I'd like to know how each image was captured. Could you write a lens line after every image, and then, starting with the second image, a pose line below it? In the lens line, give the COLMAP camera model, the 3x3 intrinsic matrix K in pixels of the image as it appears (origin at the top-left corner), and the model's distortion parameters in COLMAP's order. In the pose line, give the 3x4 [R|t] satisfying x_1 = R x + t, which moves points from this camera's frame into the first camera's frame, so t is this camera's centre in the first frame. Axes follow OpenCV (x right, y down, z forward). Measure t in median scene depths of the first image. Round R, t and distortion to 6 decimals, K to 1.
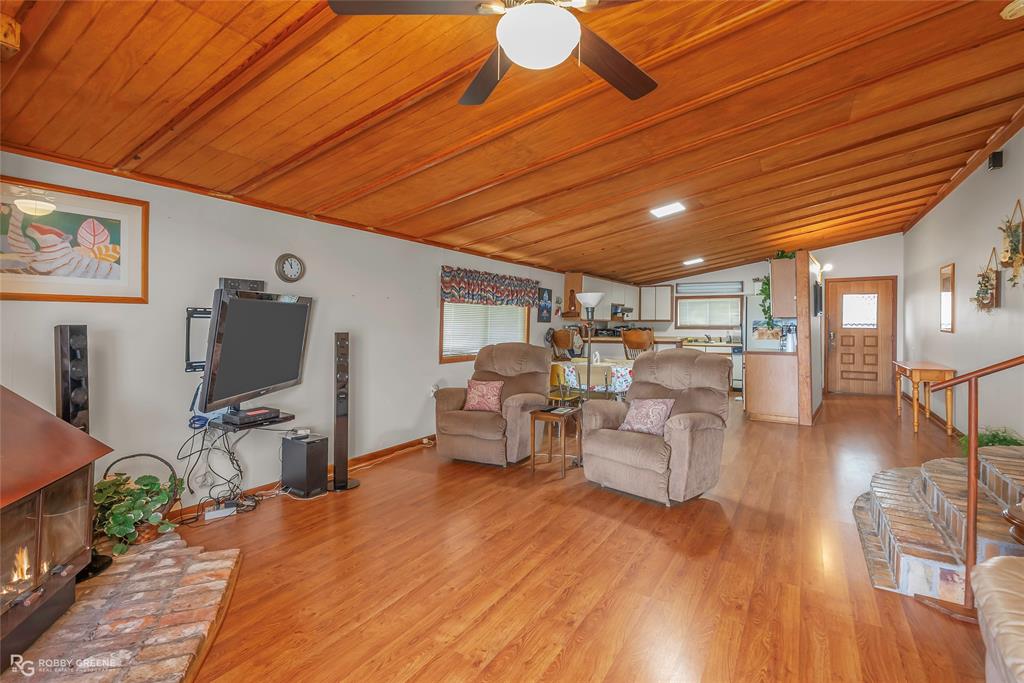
lens RADIAL K [[471.8, 0, 514.2], [0, 471.8, 327.2], [0, 0, 1]] dist [-0.003682, 0.000357]
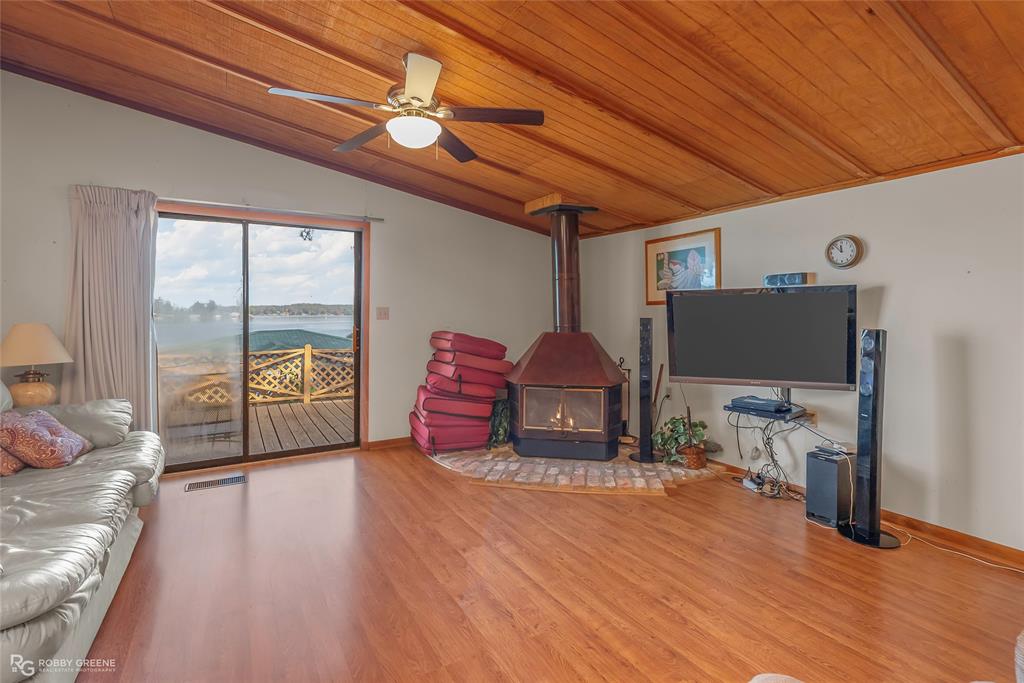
lens RADIAL K [[471.8, 0, 514.2], [0, 471.8, 327.2], [0, 0, 1]] dist [-0.003682, 0.000357]
pose [[-0.450375, 0.012426, -0.892753, 0.841343], [-0.010423, 0.999762, 0.019174, 0.000422], [0.892779, 0.017940, -0.450138, 1.316456]]
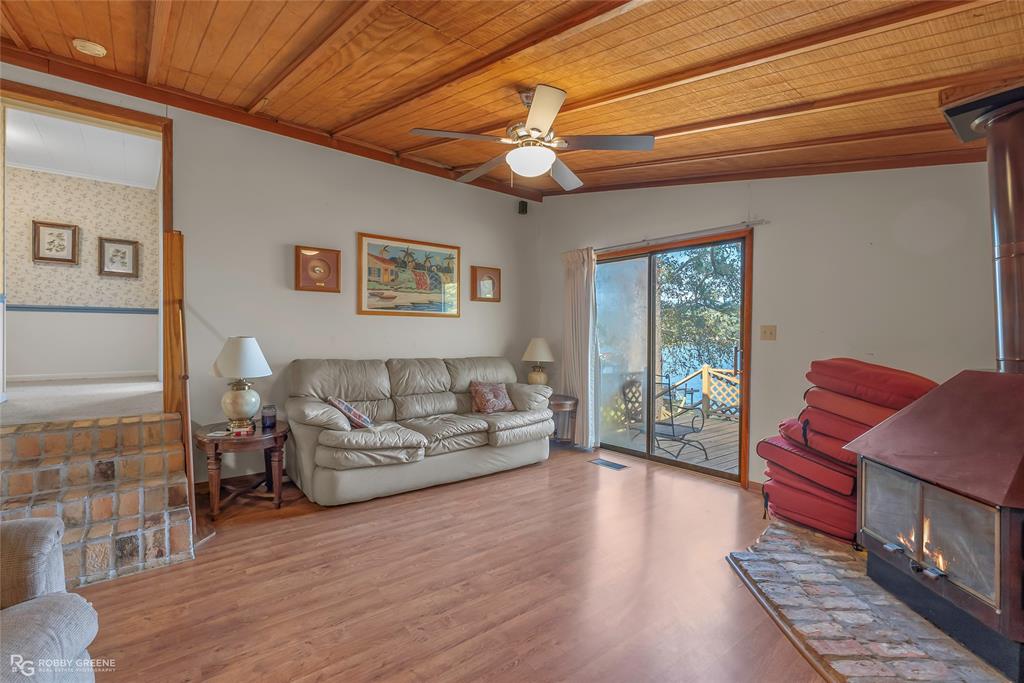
lens RADIAL K [[474.7, 0, 533.6], [0, 474.7, 337.8], [0, 0, 1]] dist [-0.000671, 0.000149]
pose [[-0.956985, -0.024634, 0.289090, -0.306737], [-0.020290, 0.999632, 0.018015, -0.007893], [-0.289428, 0.011375, -0.957132, 1.736065]]
